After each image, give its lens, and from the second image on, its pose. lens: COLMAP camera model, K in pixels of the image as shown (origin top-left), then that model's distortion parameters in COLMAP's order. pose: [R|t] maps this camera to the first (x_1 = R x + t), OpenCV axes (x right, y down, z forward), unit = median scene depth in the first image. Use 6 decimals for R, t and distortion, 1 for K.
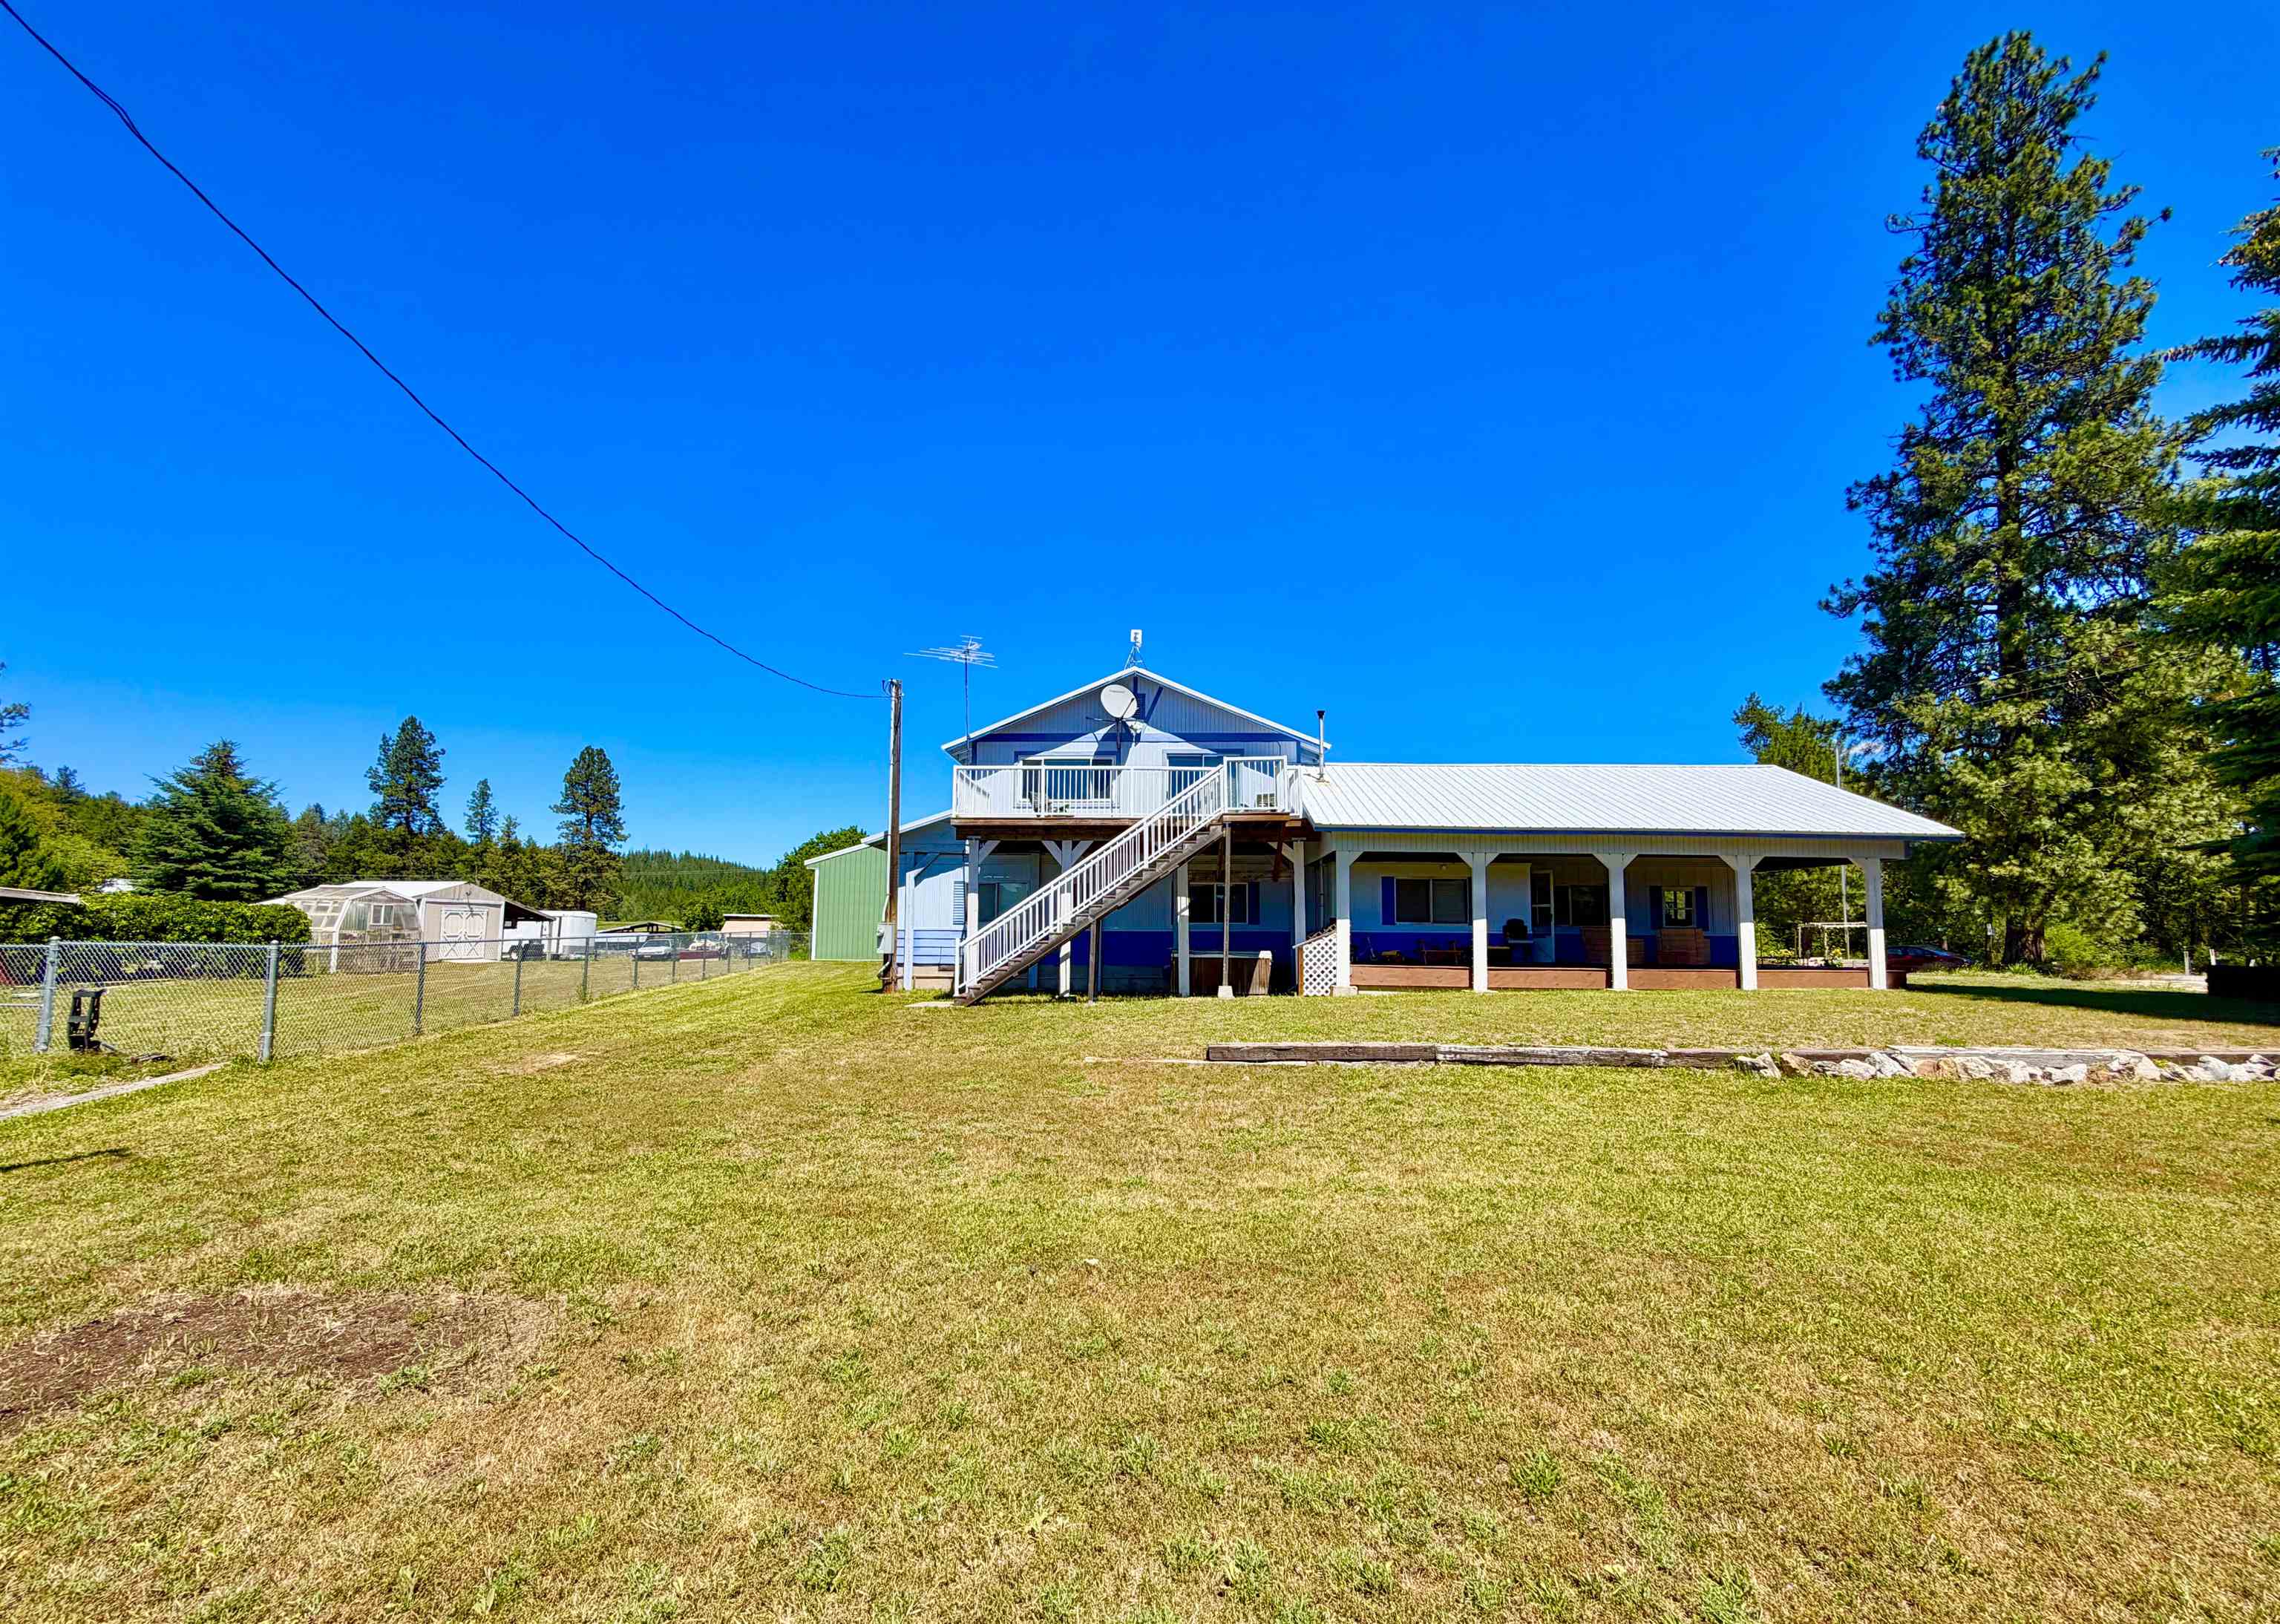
lens RADIAL K [[928.5, 0, 1136.3], [0, 928.5, 852.1], [0, 0, 1]] dist [0.000194, 0.000123]
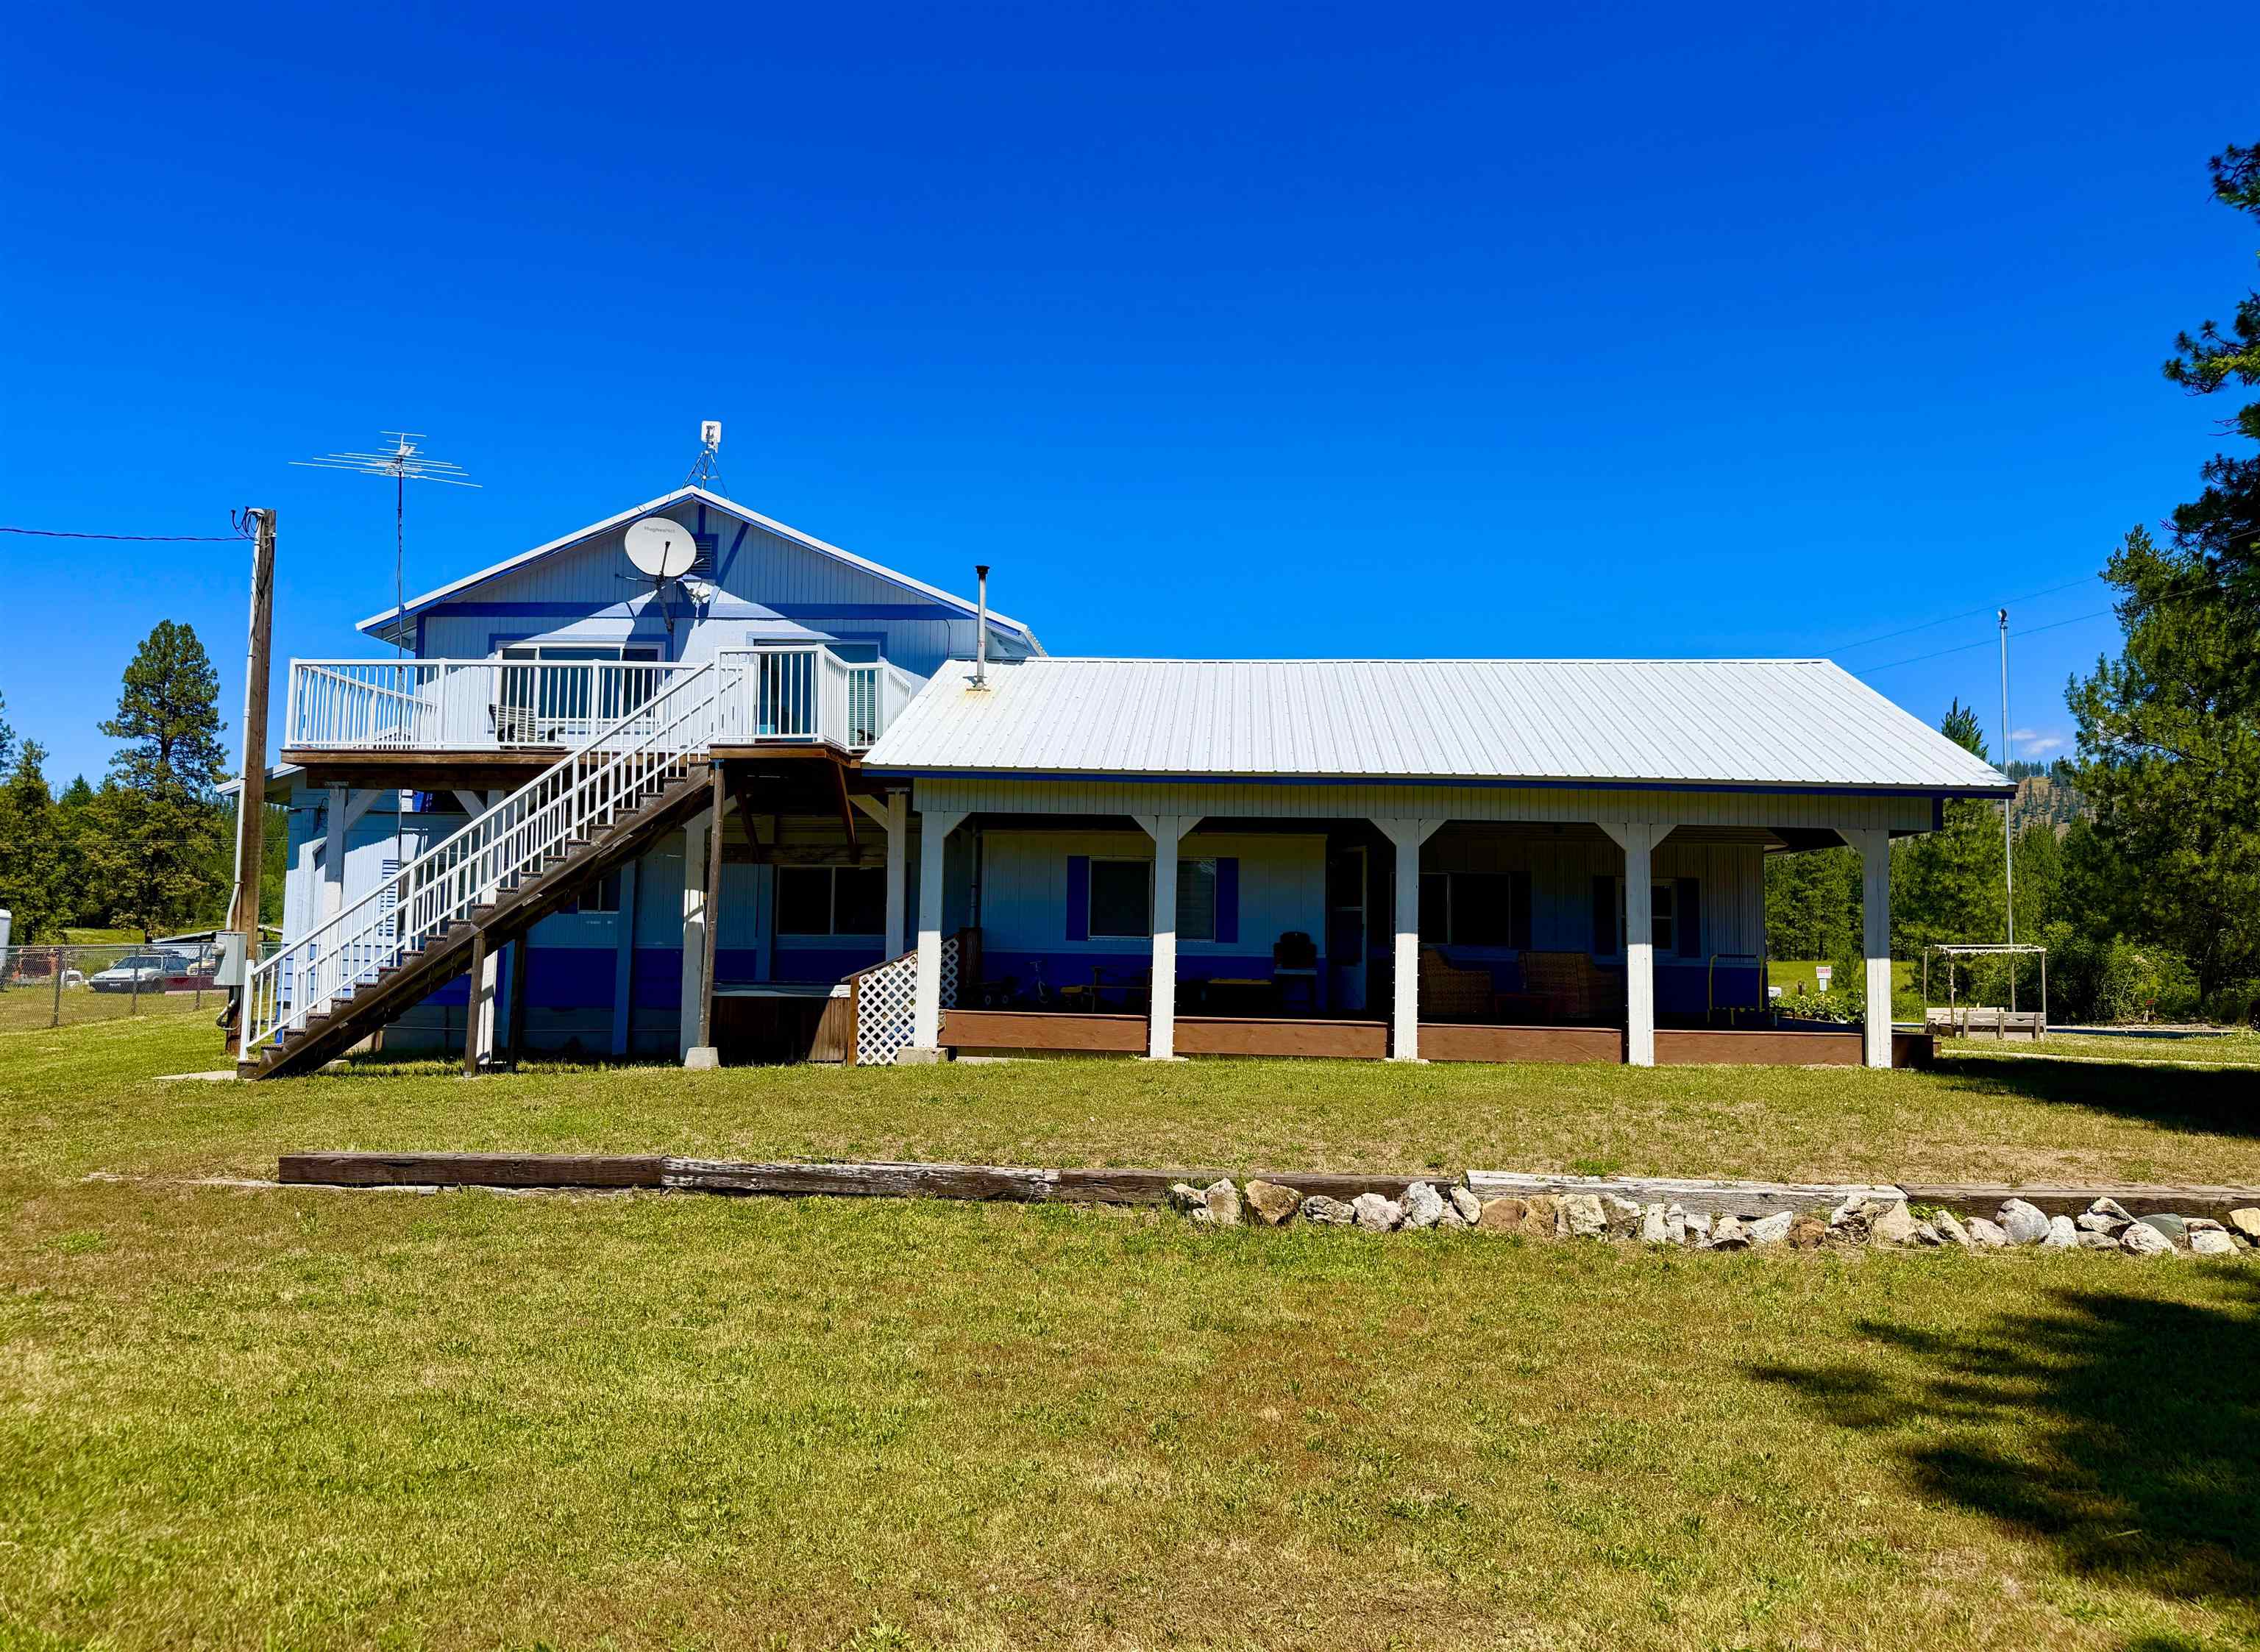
lens RADIAL K [[1613.9, 0, 1126.7], [0, 1613.9, 799.3], [0, 0, 1]] dist [0.149670, -0.271040]
pose [[0.998907, 0.004449, -0.046537, 0.334541], [-0.004667, 0.999979, -0.004575, -0.003899], [0.046516, 0.004787, 0.998906, 0.007452]]
